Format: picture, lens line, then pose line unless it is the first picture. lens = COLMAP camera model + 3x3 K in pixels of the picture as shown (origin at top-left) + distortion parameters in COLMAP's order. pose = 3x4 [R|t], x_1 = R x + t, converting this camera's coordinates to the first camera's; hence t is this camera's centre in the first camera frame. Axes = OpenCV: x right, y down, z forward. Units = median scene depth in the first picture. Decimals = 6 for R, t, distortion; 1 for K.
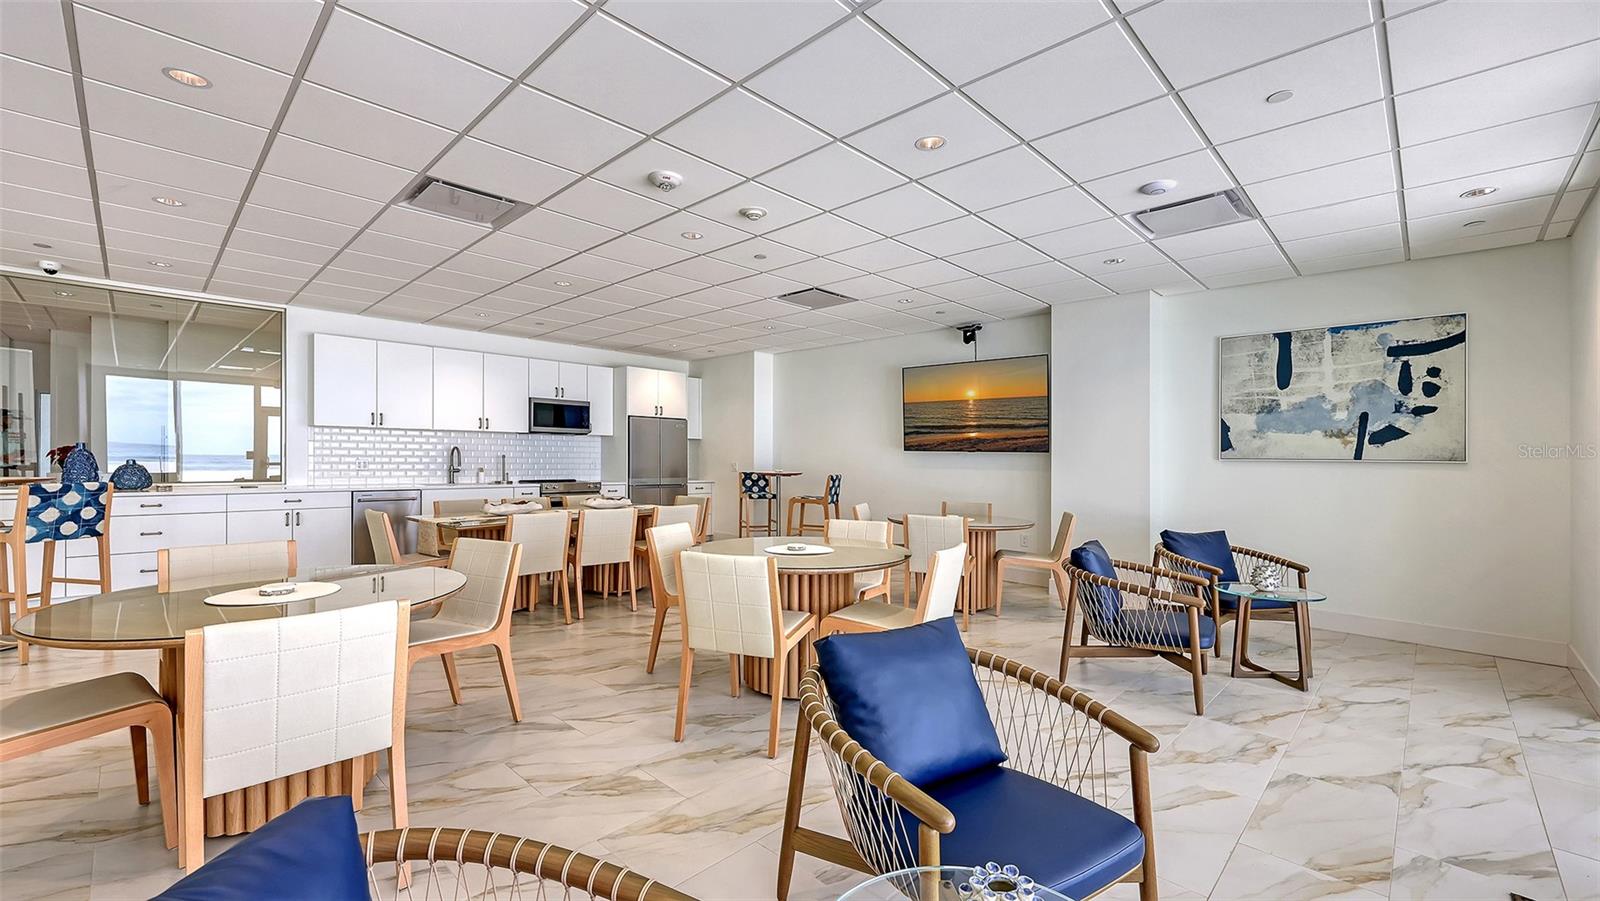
lens RADIAL K [[641.3, 0, 809.5], [0, 641.3, 450.9], [0, 0, 1]] dist [0.002249, -0.000067]
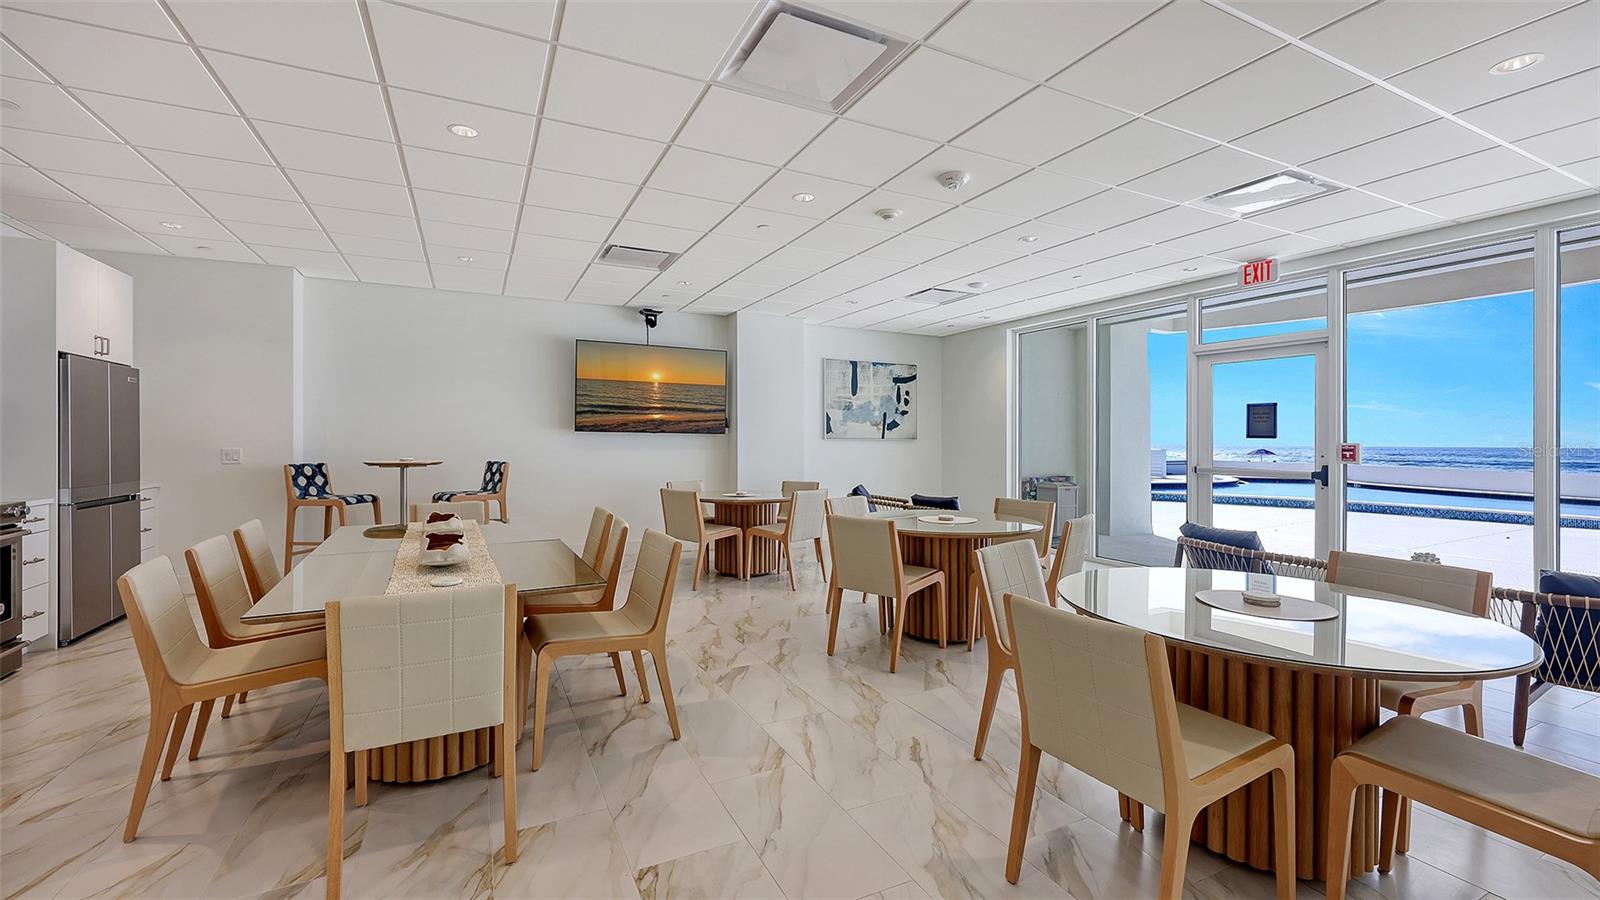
lens RADIAL K [[641.3, 0, 763.0], [0, 641.3, 448.4], [0, 0, 1]] dist [0.002249, -0.000067]
pose [[0.365859, -0.023492, 0.930374, -0.655118], [-0.009820, 0.999528, 0.029100, -0.005630], [-0.930619, -0.019783, 0.365455, 0.462411]]
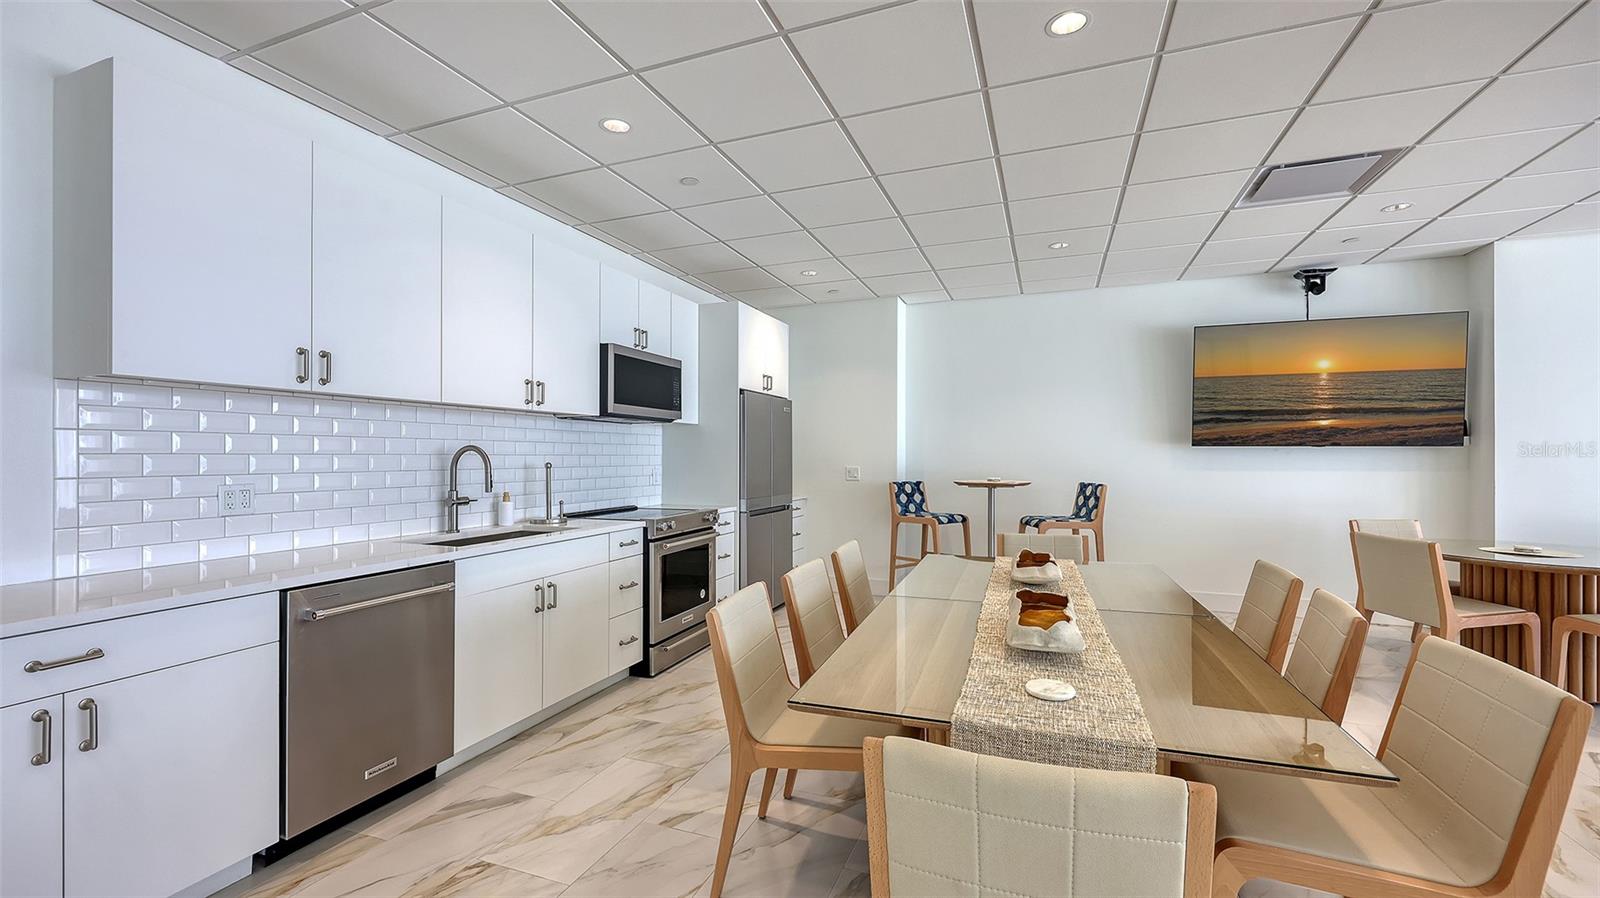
lens RADIAL K [[641.3, 0, 807.7], [0, 641.3, 456.1], [0, 0, 1]] dist [0.002249, -0.000067]
pose [[0.919284, -0.014344, 0.393333, -0.562566], [0.009631, 0.999856, 0.013954, -0.003557], [-0.393476, -0.009039, 0.919290, 0.572500]]
